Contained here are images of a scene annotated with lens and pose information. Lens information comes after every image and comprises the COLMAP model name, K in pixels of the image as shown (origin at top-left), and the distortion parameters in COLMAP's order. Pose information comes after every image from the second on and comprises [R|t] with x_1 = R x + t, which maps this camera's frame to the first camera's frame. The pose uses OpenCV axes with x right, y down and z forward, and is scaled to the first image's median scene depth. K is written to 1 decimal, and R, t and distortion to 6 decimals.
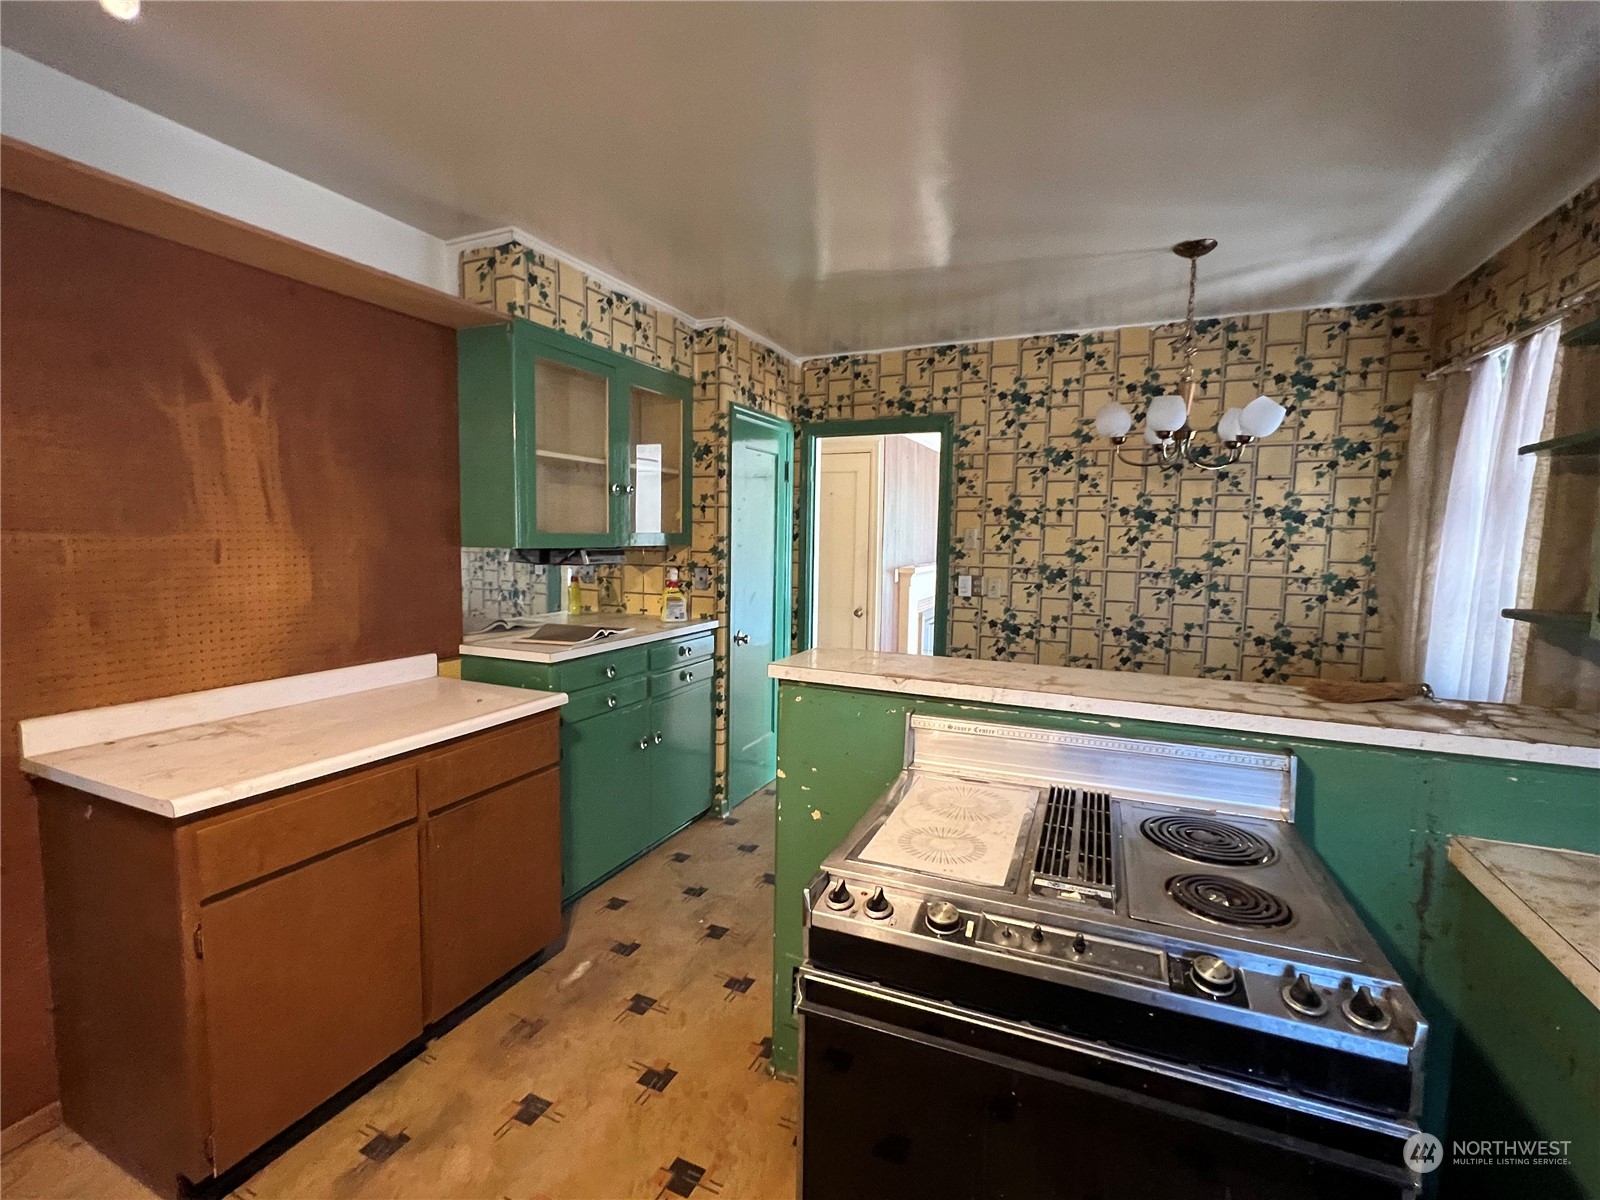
lens RADIAL K [[723.4, 0, 798.0], [0, 723.4, 598.6], [0, 0, 1]] dist [-0.001961, 0.000112]
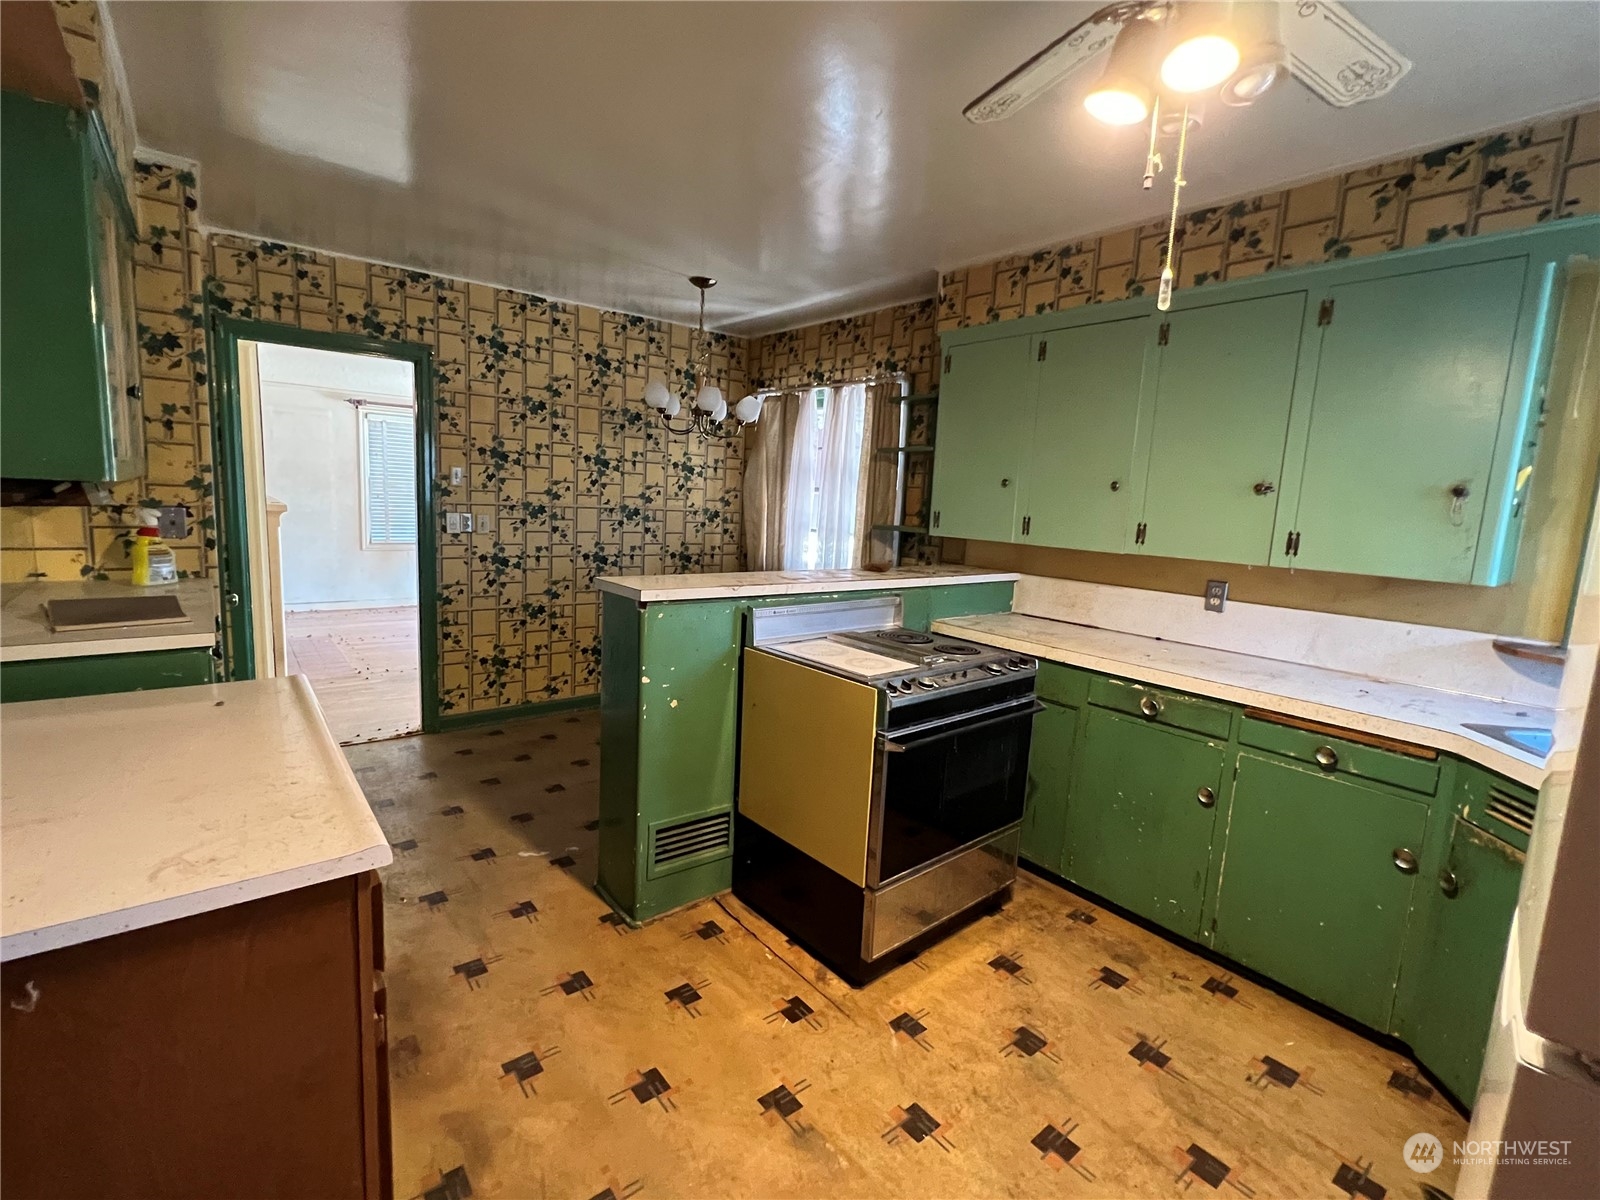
lens RADIAL K [[723.4, 0, 793.0], [0, 723.4, 596.6], [0, 0, 1]] dist [-0.001961, 0.000112]
pose [[0.453641, -0.117707, 0.883377, -0.495142], [0.037561, 0.992884, 0.113010, -0.012464], [-0.890393, -0.018086, 0.454834, 0.119263]]
